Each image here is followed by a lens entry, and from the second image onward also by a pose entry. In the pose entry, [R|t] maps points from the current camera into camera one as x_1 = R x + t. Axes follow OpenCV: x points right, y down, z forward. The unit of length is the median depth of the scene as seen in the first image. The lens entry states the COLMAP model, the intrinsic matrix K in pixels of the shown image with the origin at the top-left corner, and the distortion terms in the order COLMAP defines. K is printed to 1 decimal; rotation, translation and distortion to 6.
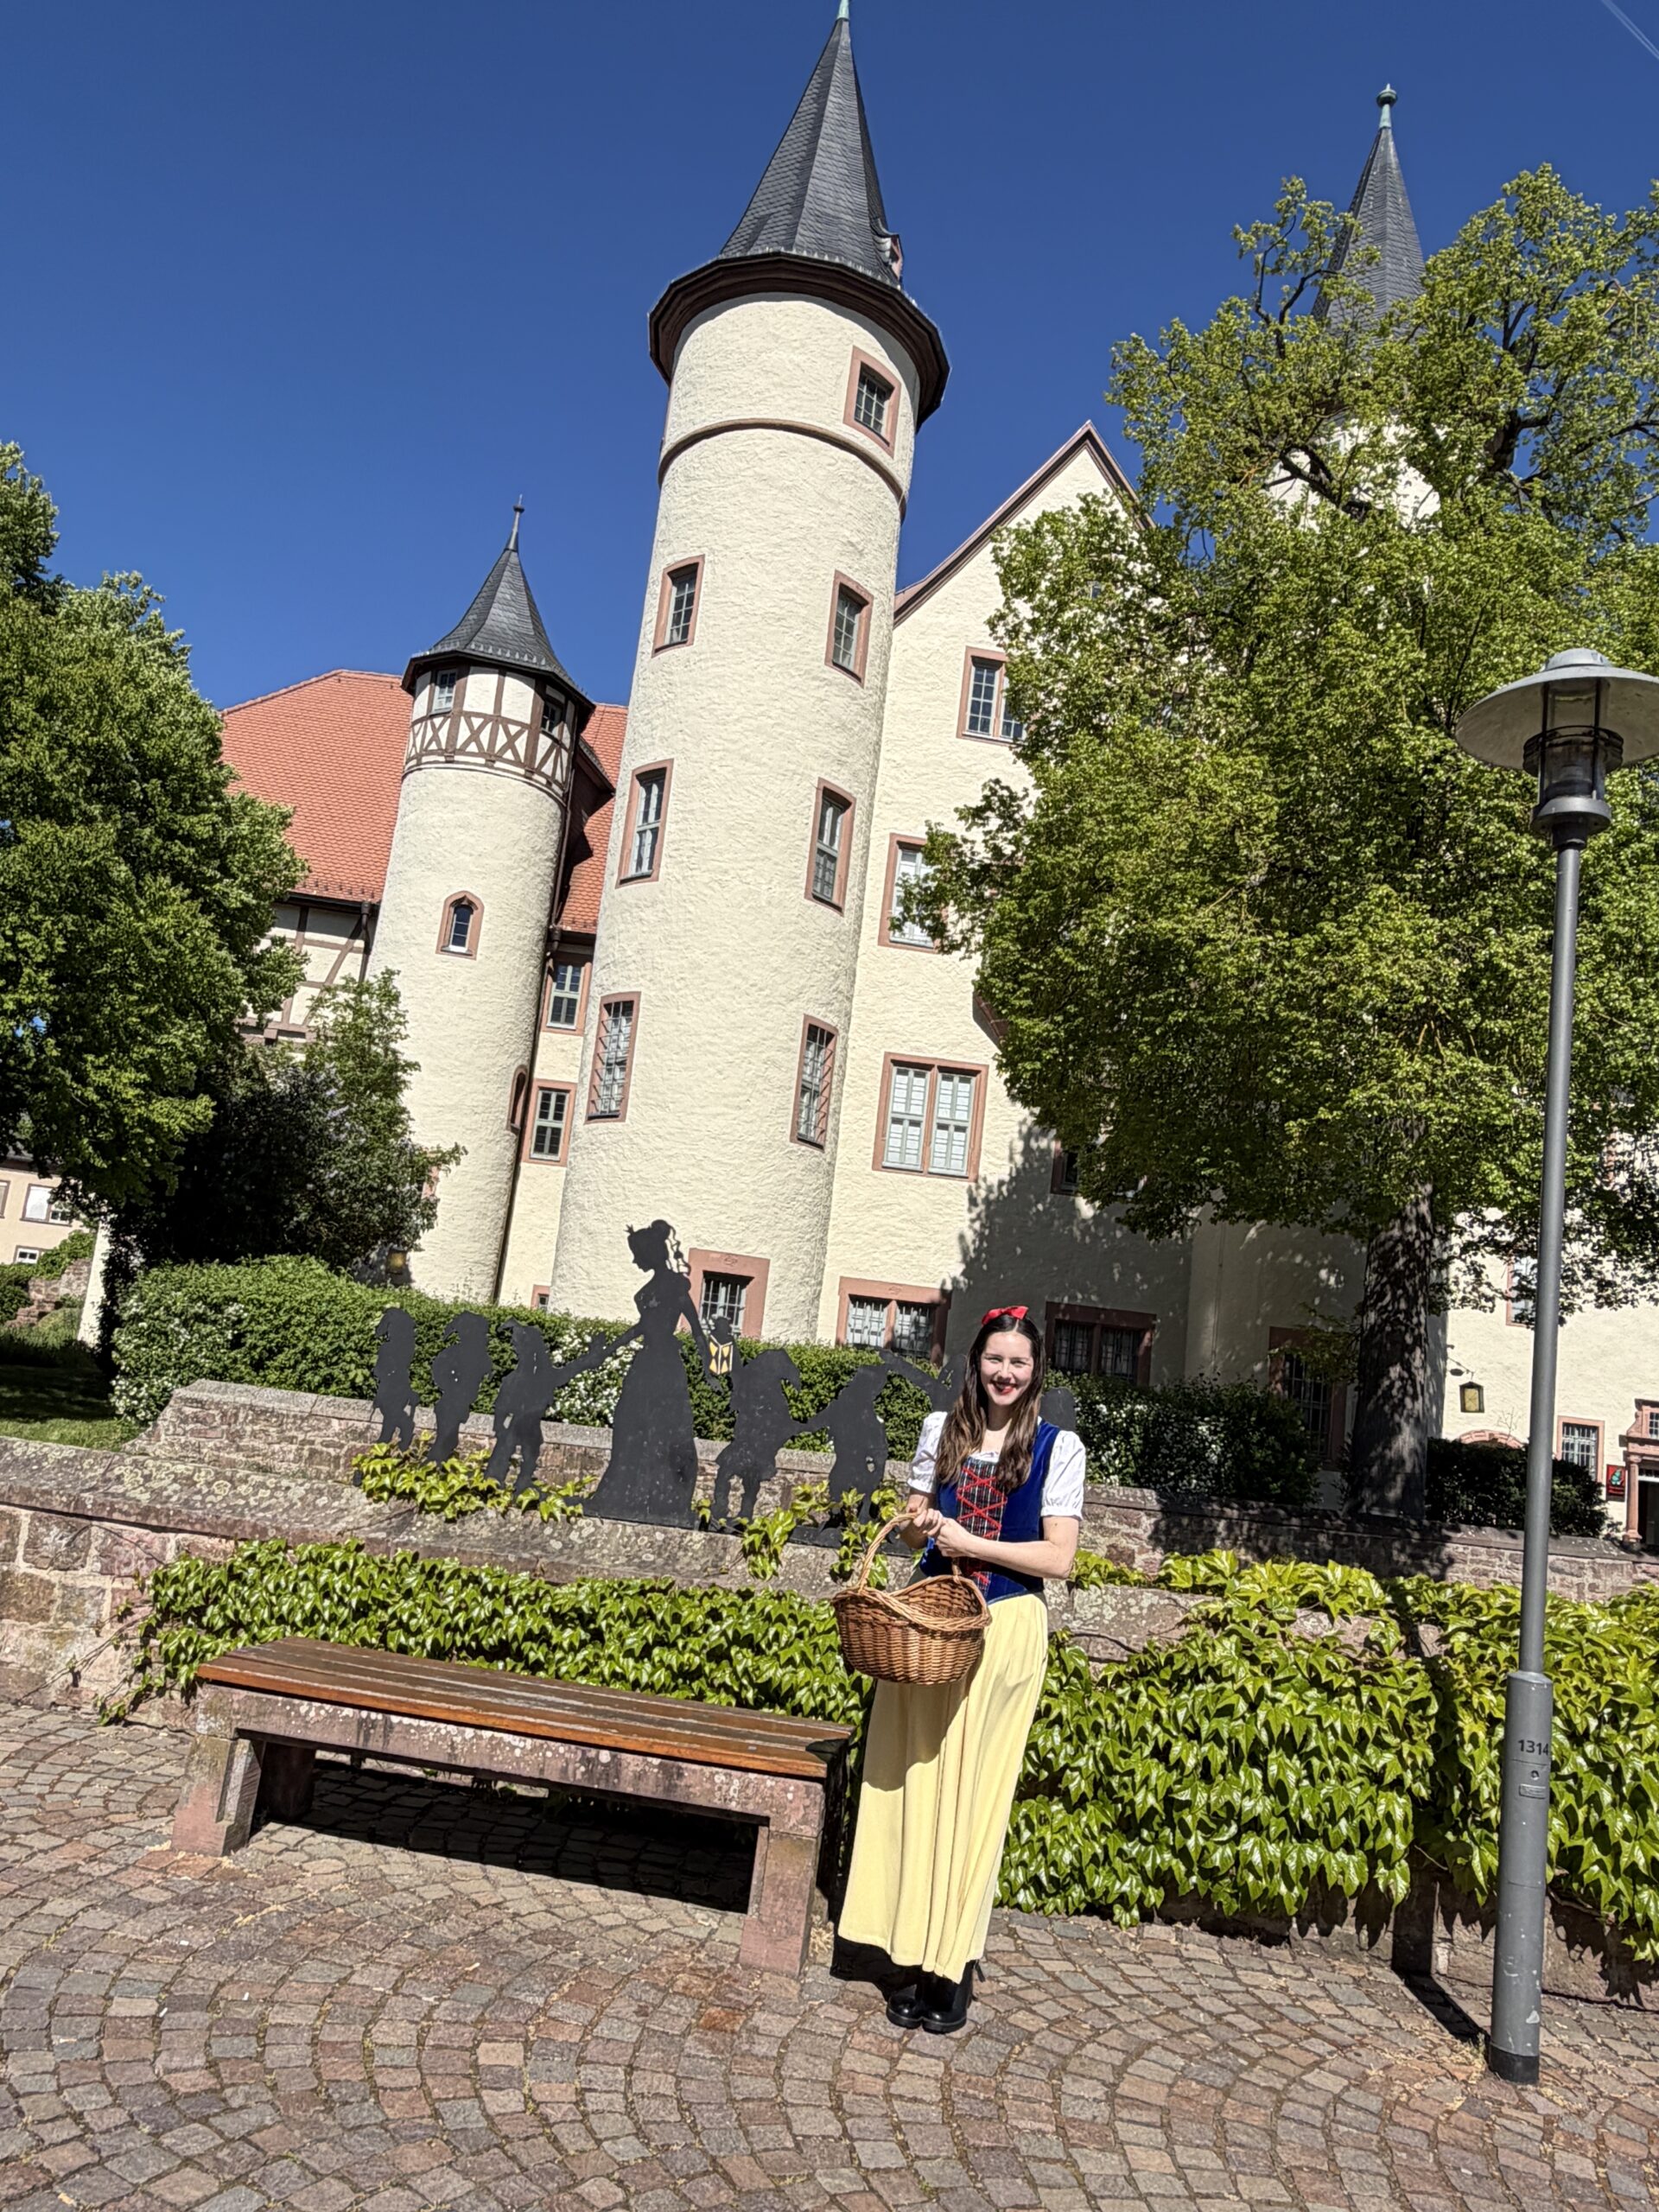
lens RADIAL K [[1561.8, 0, 829.5], [0, 1561.8, 1106.0], [0, 0, 1]] dist [0.005978, -0.005668]
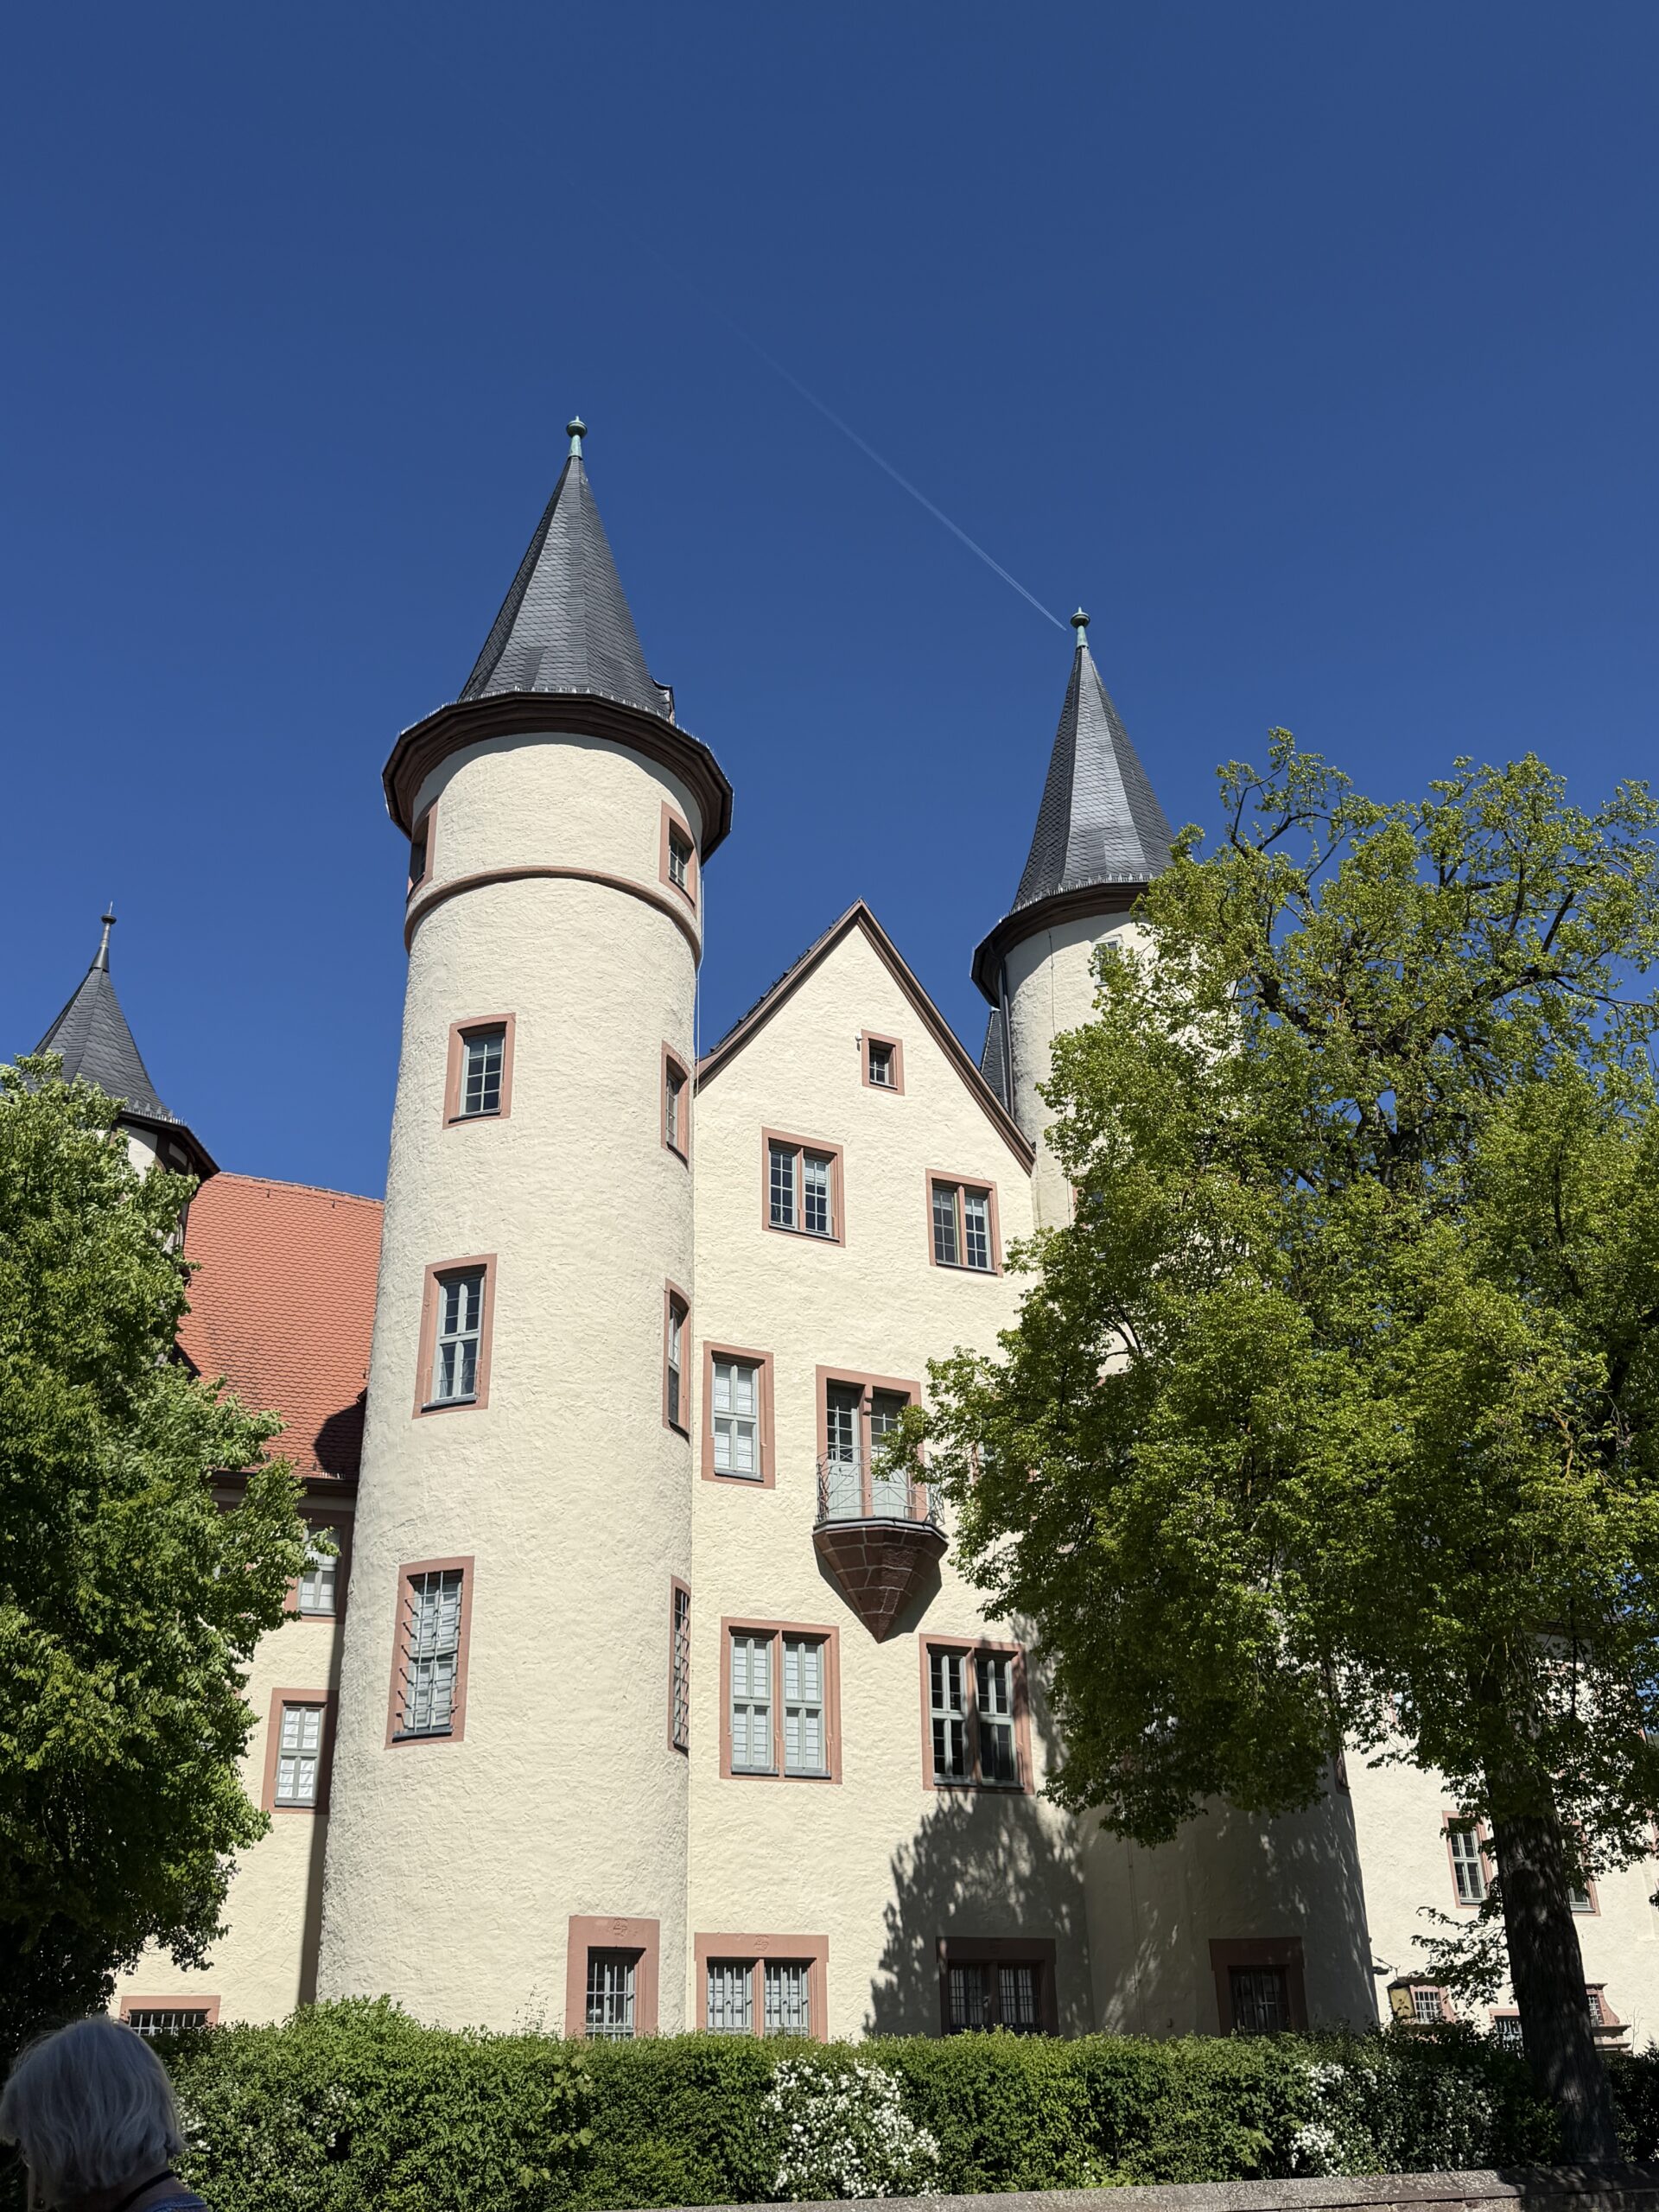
lens RADIAL K [[1917.8, 0, 829.5], [0, 1917.8, 1106.0], [0, 0, 1]] dist [0.143995, -0.241376]
pose [[0.921454, 0.048188, 0.385487, -0.306393], [0.056929, 0.964816, -0.256687, -0.029787], [-0.384293, 0.258471, 0.886291, 0.033971]]
